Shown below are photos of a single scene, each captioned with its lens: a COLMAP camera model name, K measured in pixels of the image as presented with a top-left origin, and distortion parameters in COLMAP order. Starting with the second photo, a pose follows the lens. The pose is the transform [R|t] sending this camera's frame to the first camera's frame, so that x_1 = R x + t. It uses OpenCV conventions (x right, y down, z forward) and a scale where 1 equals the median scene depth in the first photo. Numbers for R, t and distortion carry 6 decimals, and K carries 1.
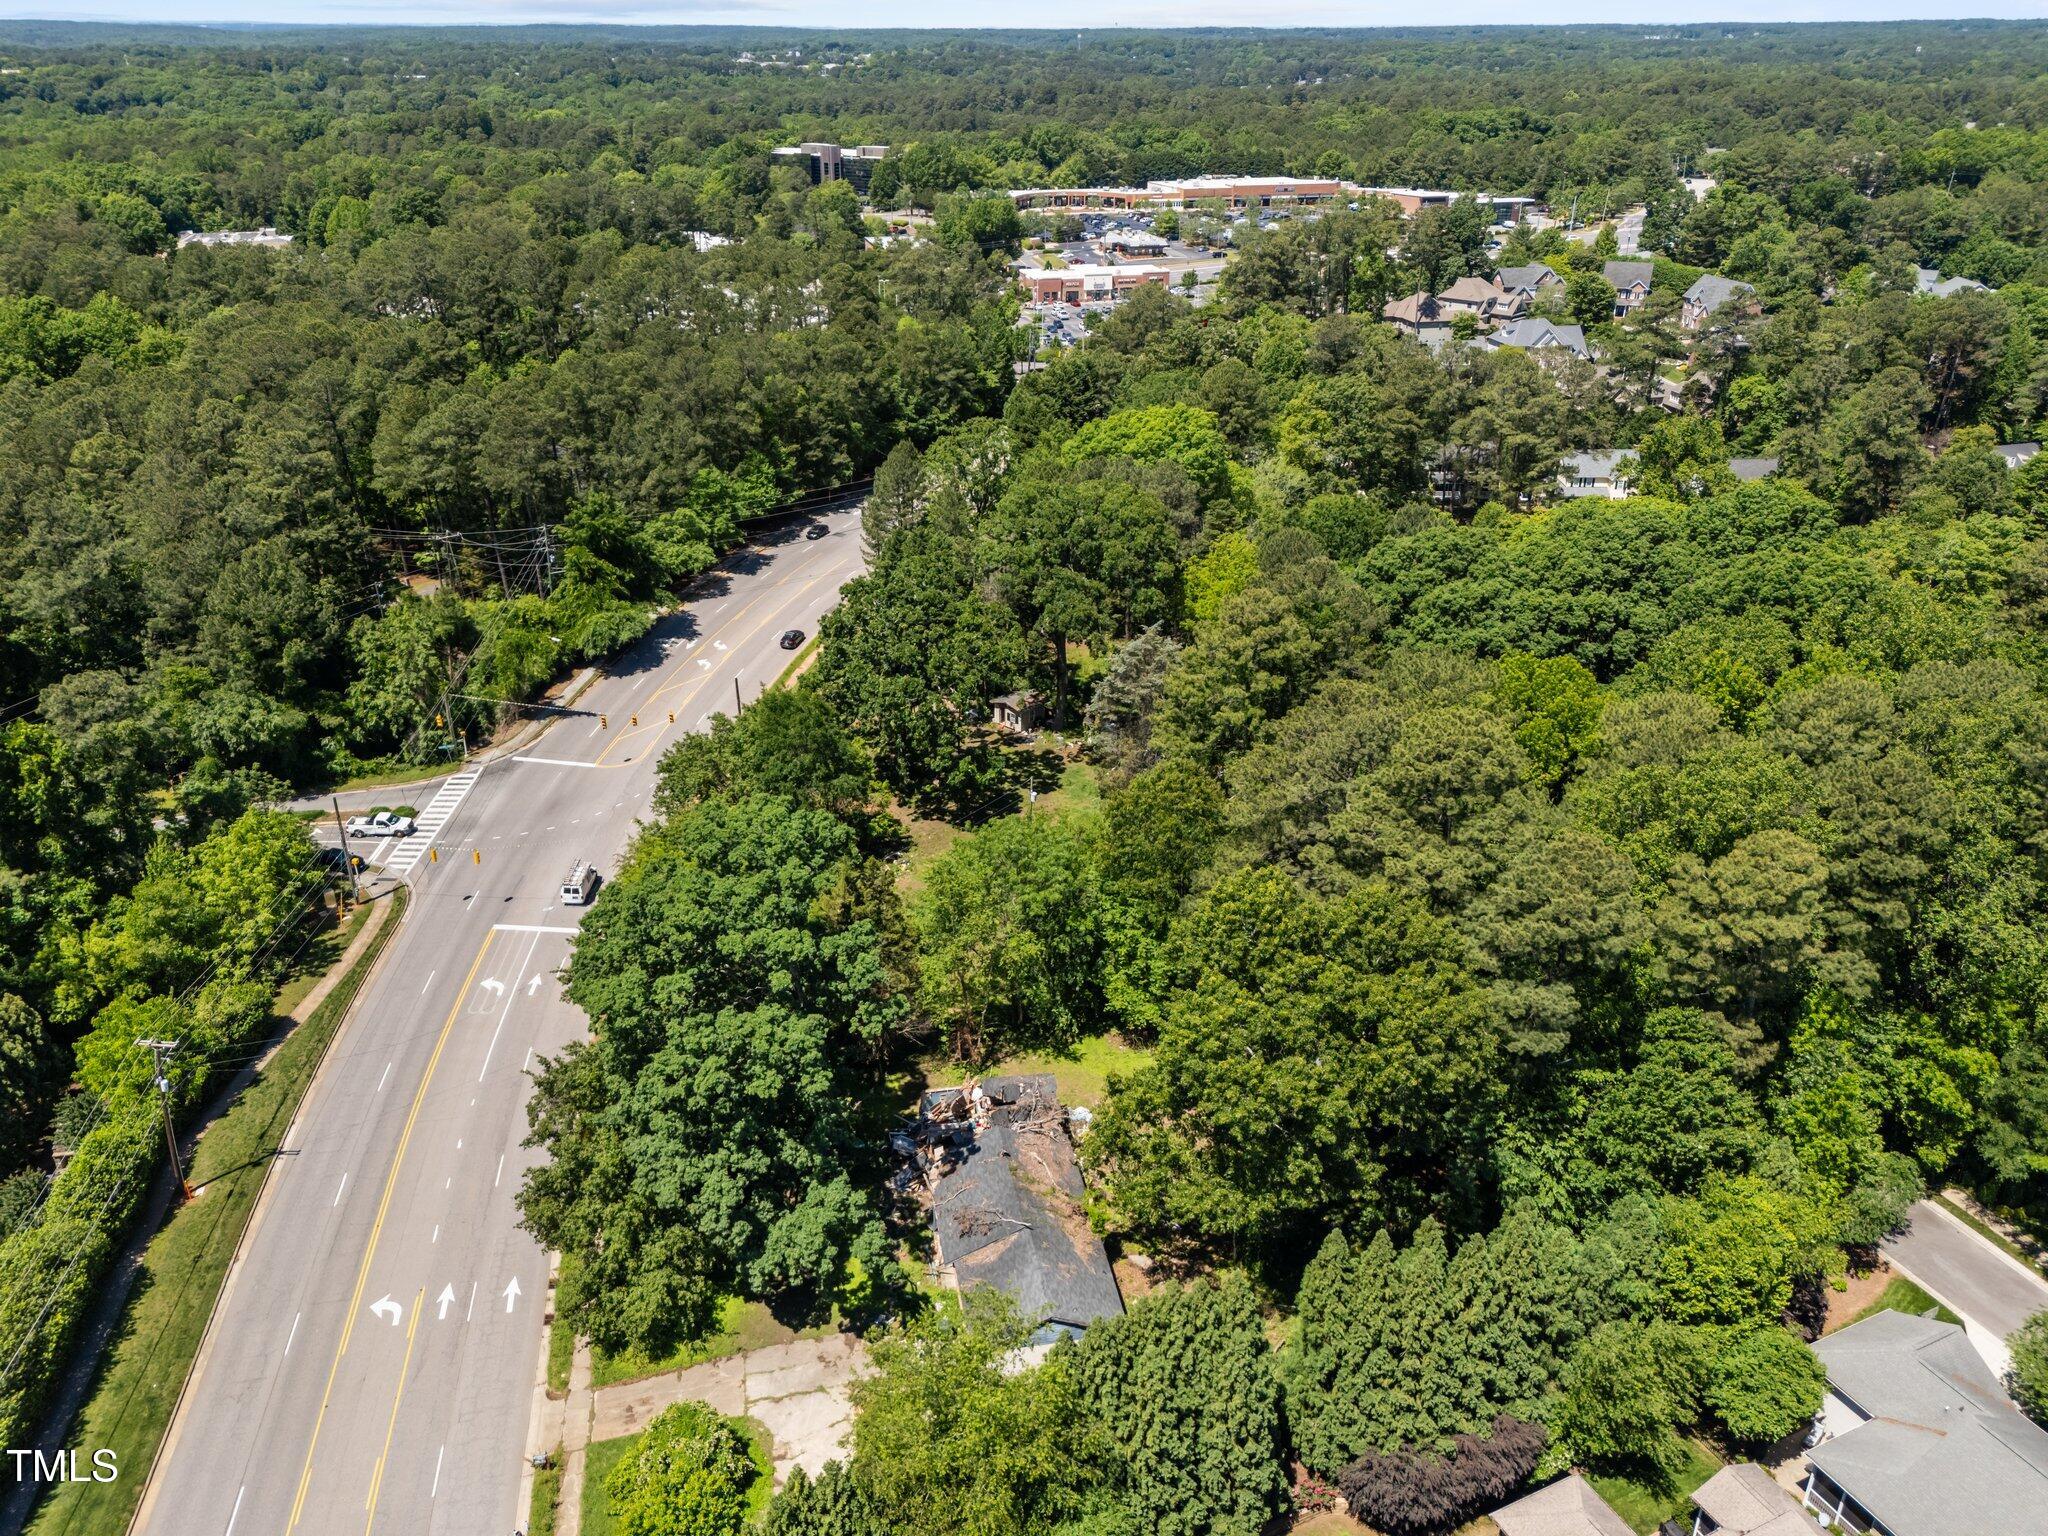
lens RADIAL K [[1528.6, 0, 1024.0], [0, 1528.6, 768.0], [0, 0, 1]] dist [0.067742, -0.058260]
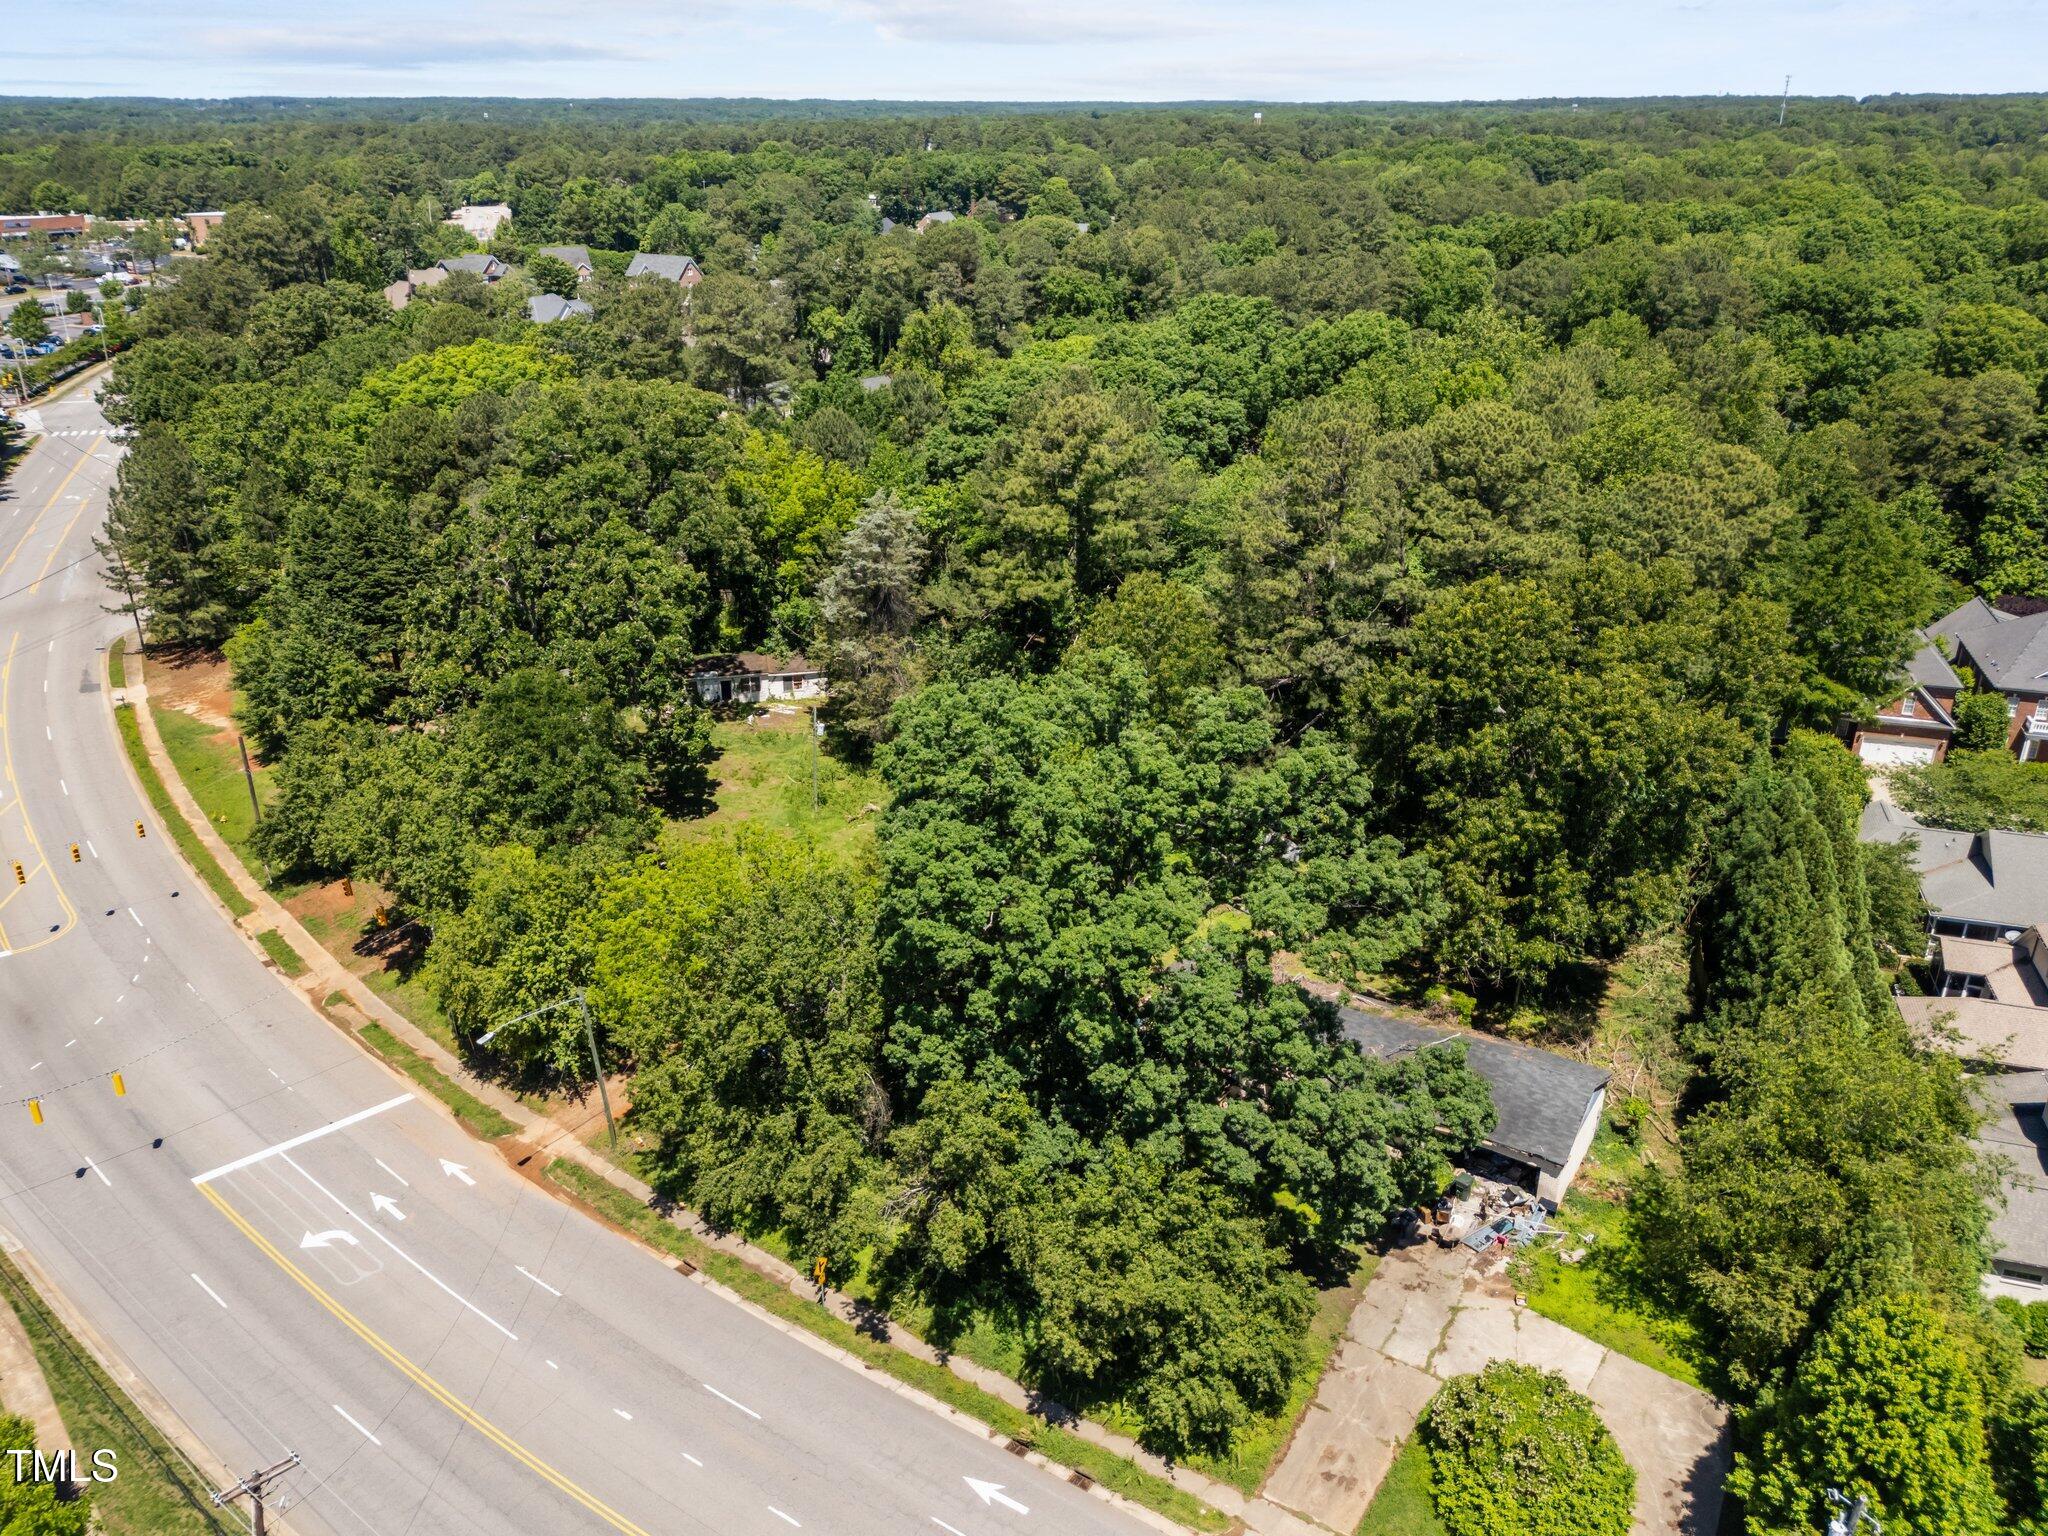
lens RADIAL K [[1528.6, 0, 1024.0], [0, 1528.6, 768.0], [0, 0, 1]] dist [0.067742, -0.058260]
pose [[0.689096, -0.288479, 0.664775, -0.400187], [0.315655, 0.945238, 0.082983, 0.004992], [-0.652310, 0.152656, 0.742420, 0.287244]]
